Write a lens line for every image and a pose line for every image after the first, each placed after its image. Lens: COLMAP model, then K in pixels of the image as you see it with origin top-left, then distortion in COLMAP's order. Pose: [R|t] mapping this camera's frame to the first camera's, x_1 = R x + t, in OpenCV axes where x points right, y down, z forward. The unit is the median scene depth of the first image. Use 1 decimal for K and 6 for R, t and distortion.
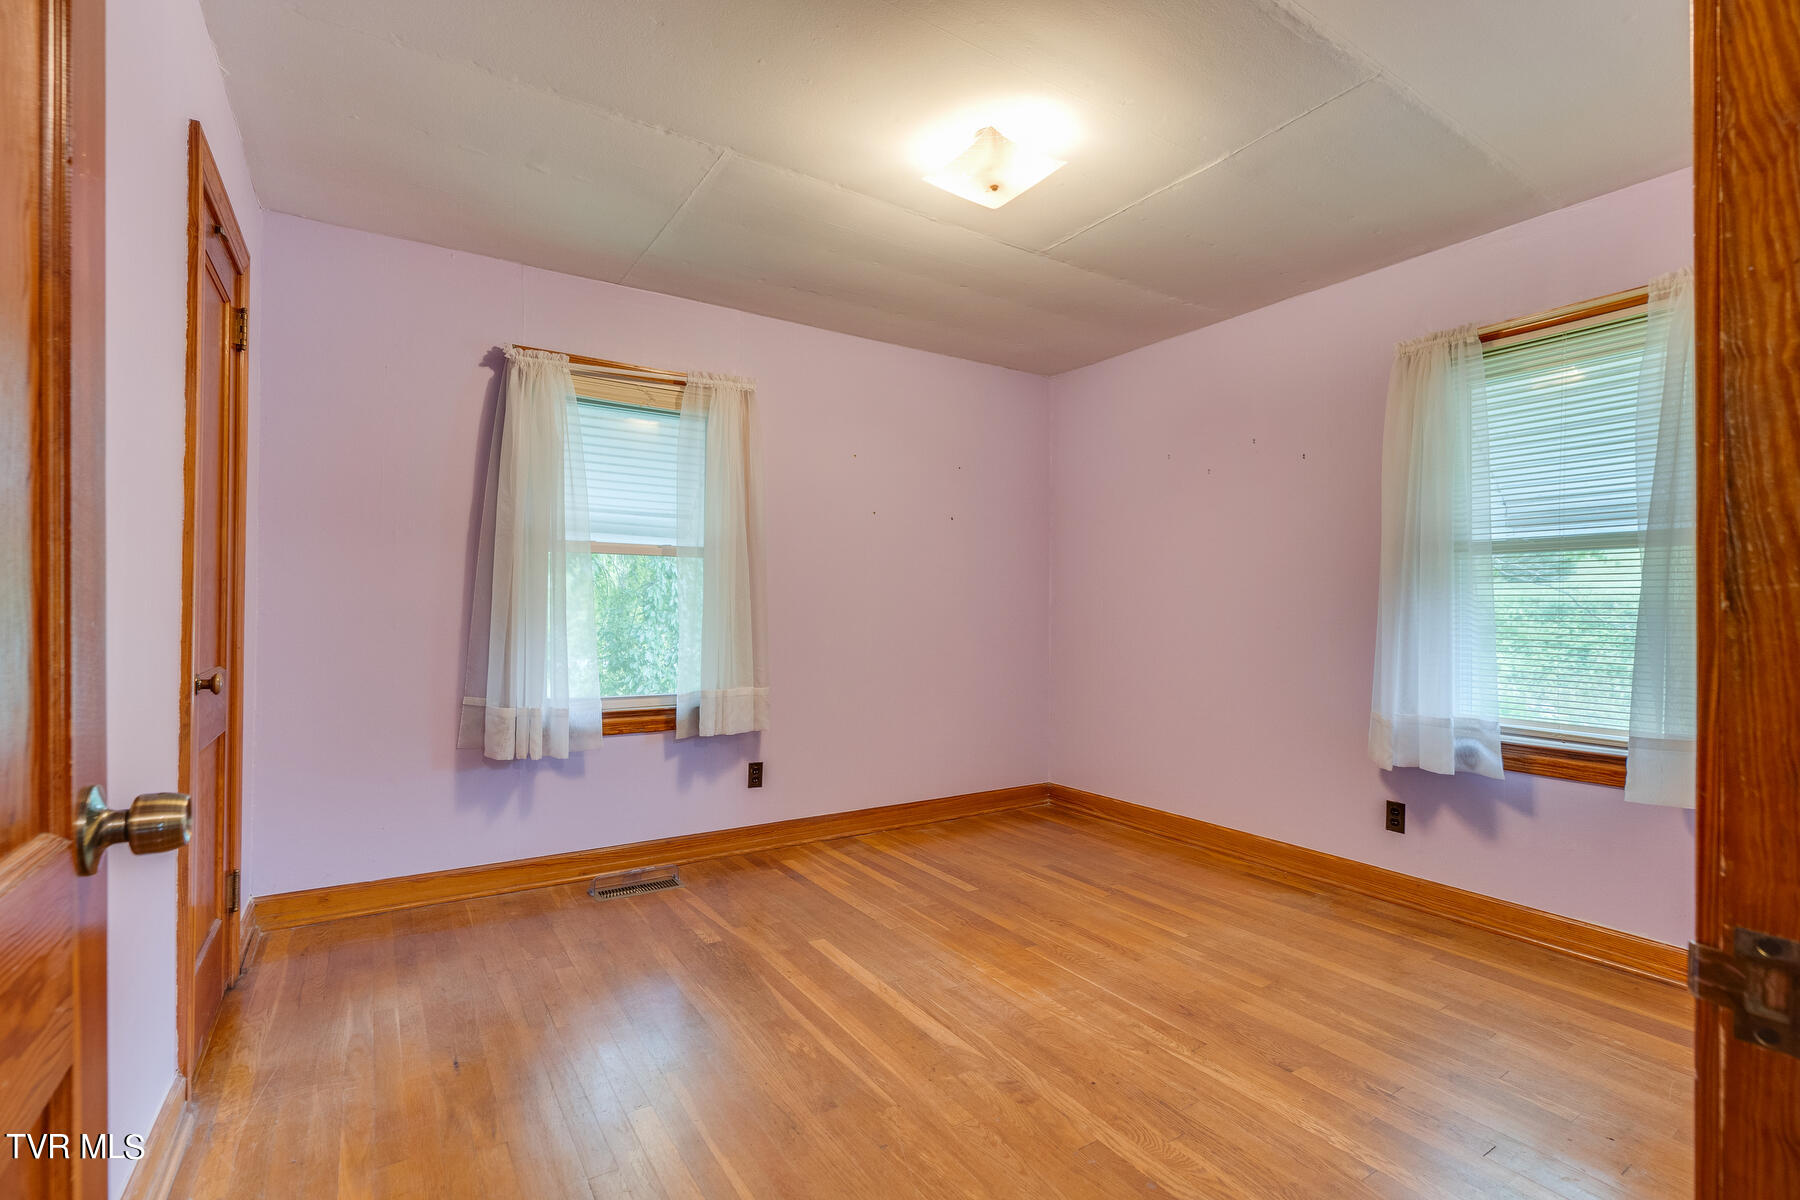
lens RADIAL K [[827.7, 0, 889.8], [0, 827.7, 613.3], [0, 0, 1]] dist [0.000713, 0.000227]
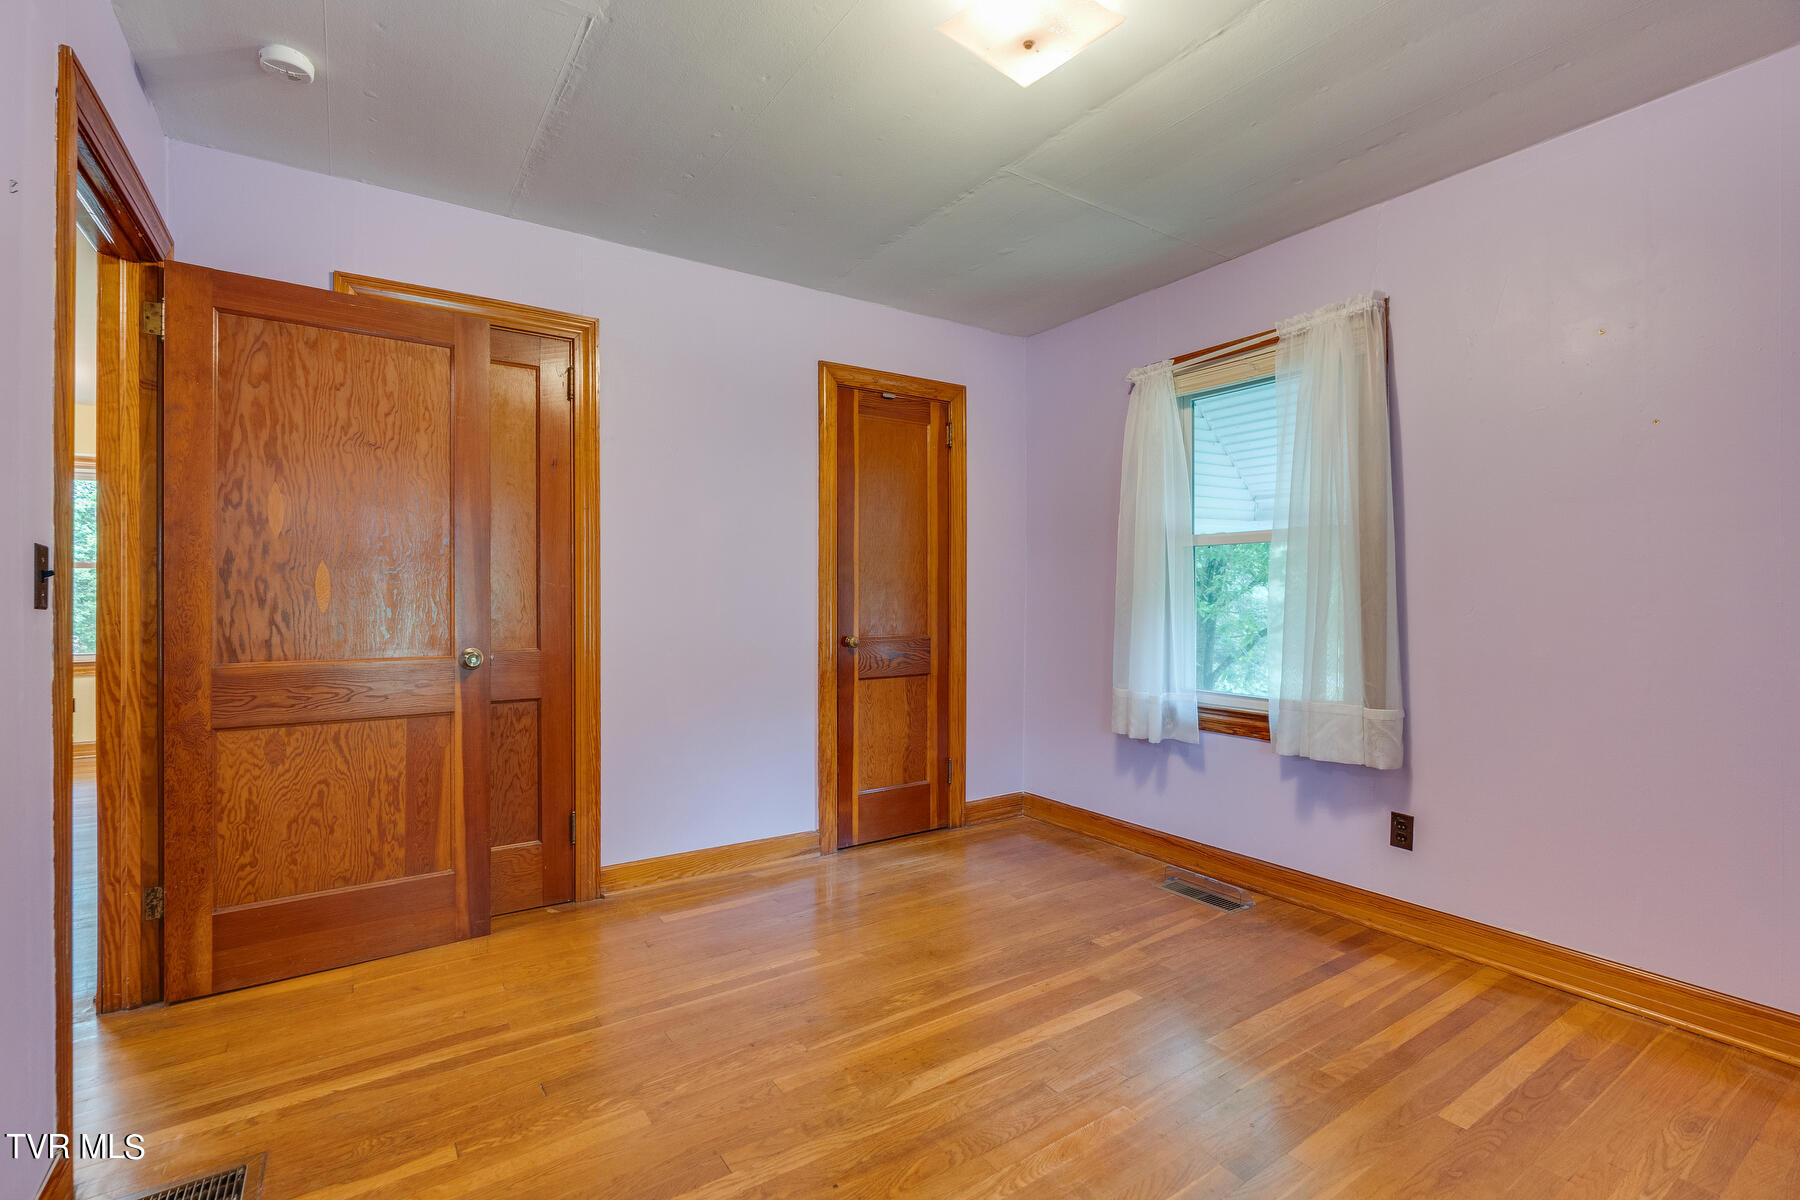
lens RADIAL K [[807.8, 0, 881.8], [0, 807.8, 600.3], [0, 0, 1]] dist [0.001841, 0.000385]
pose [[0.023878, -0.002971, -0.999710, 0.627800], [-0.008707, 0.999957, -0.003180, -0.000404], [0.999677, 0.008780, 0.023852, 0.619345]]
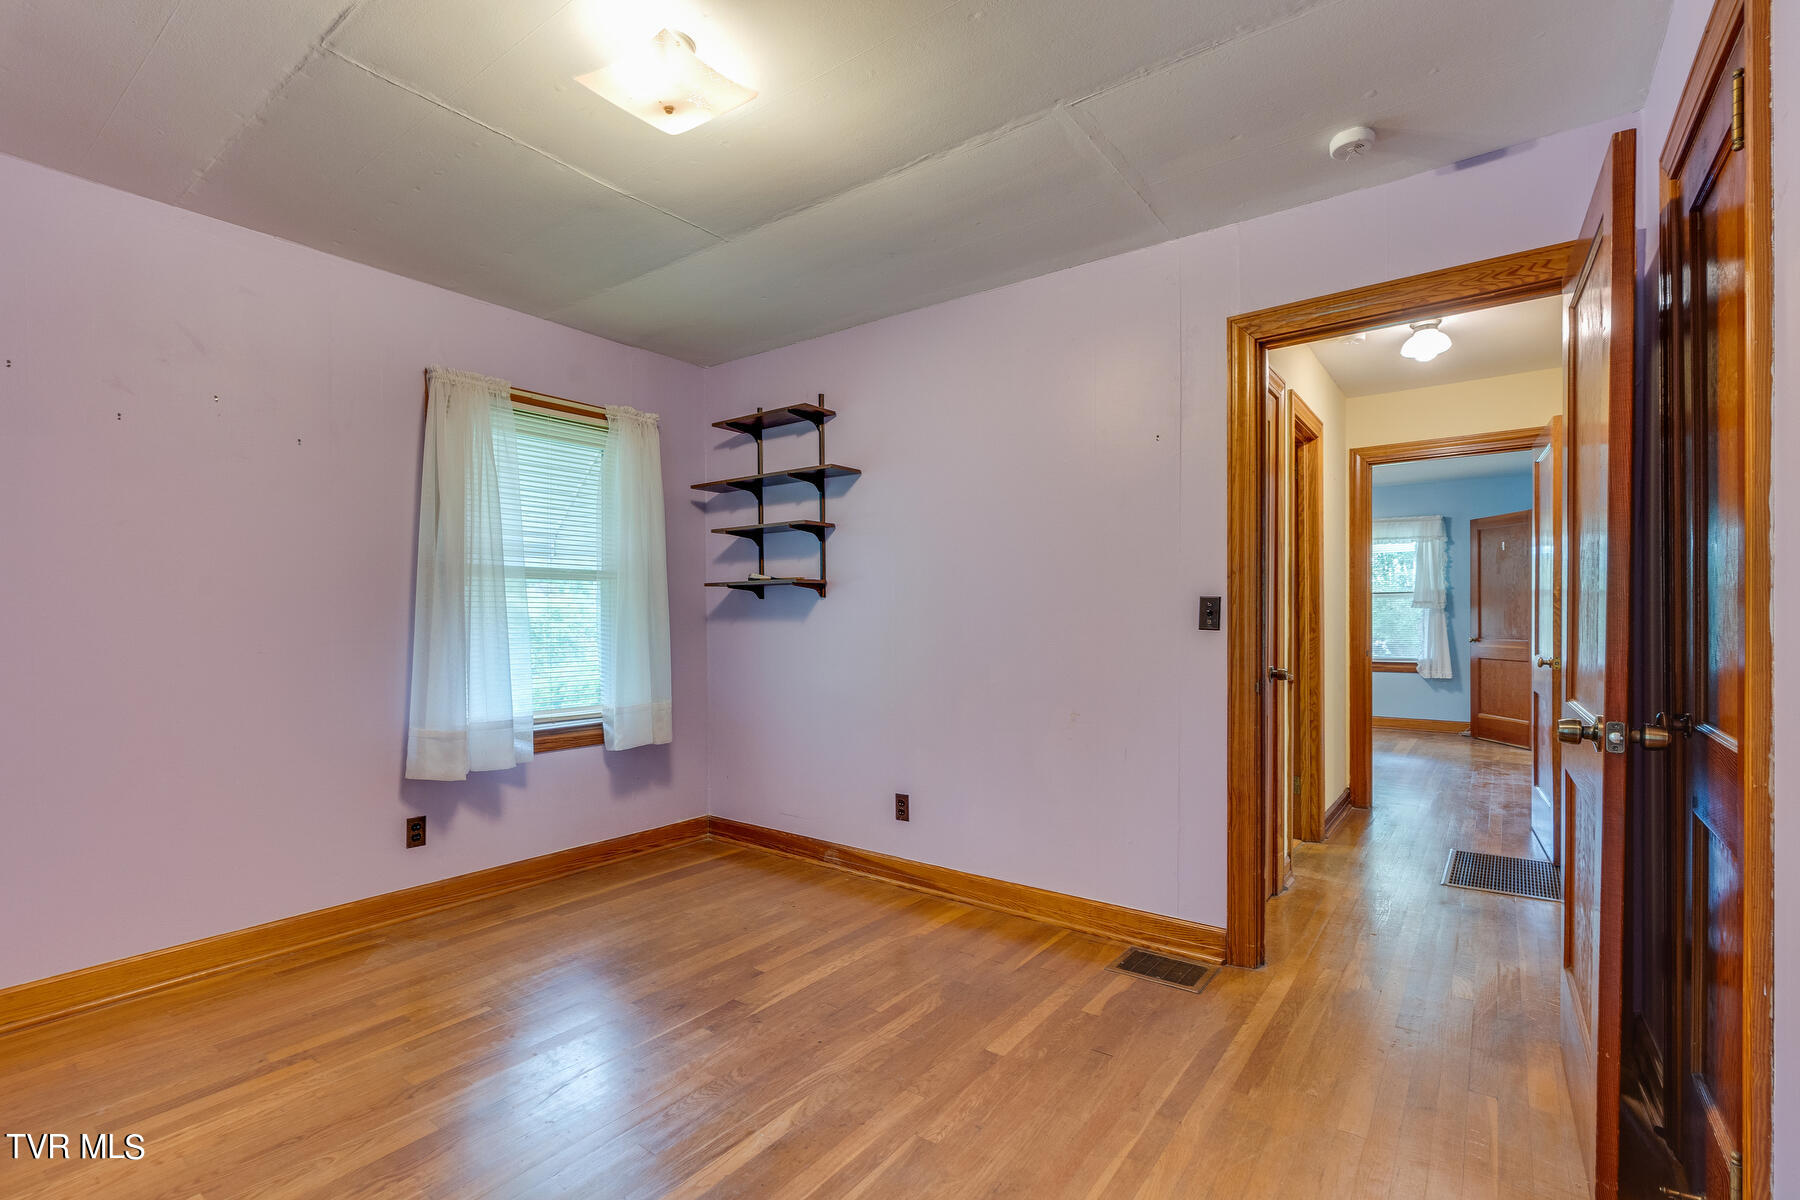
lens RADIAL K [[827.7, 0, 889.8], [0, 827.7, 613.3], [0, 0, 1]] dist [0.000713, 0.000227]
pose [[-0.362074, 0.002342, 0.932146, -0.518327], [0.009376, 0.999955, 0.001130, -0.014717], [-0.932102, 0.009149, -0.362080, 0.799670]]
